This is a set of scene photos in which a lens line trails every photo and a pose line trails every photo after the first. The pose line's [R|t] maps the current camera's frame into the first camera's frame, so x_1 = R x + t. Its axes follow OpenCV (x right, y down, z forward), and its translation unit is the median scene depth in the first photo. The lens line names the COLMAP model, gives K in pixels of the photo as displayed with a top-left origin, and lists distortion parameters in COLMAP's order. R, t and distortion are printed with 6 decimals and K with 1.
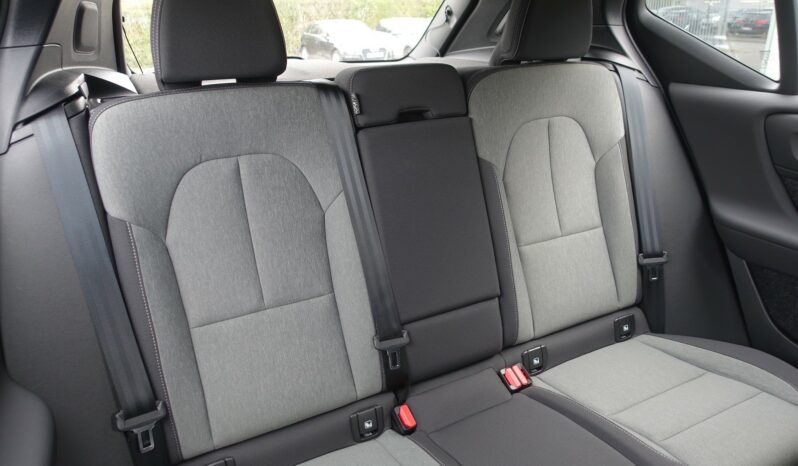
lens RADIAL K [[540.5, 0, 398.7], [0, 540.5, 233.6], [0, 0, 1]] dist [-0.007855, 0.000249]
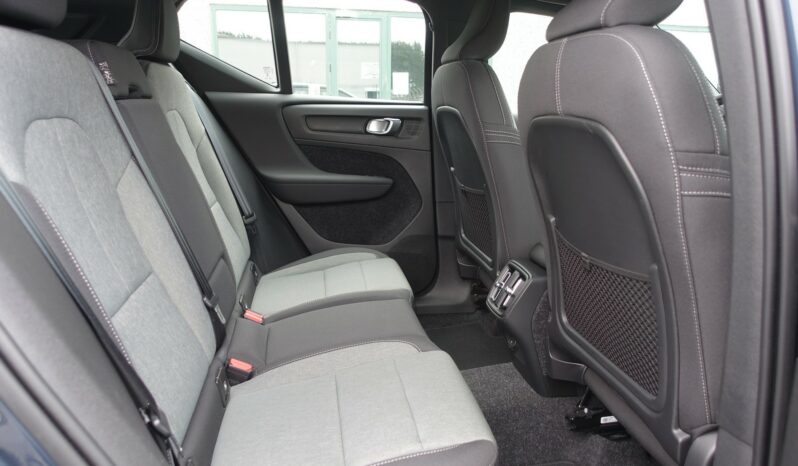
lens RADIAL K [[540.5, 0, 398.0], [0, 540.5, 232.7], [0, 0, 1]] dist [-0.007855, 0.000249]
pose [[0.323582, -0.199622, 0.924903, -0.703327], [0.325130, 0.941430, 0.089441, 0.086739], [-0.888586, 0.271772, 0.369533, 0.229911]]
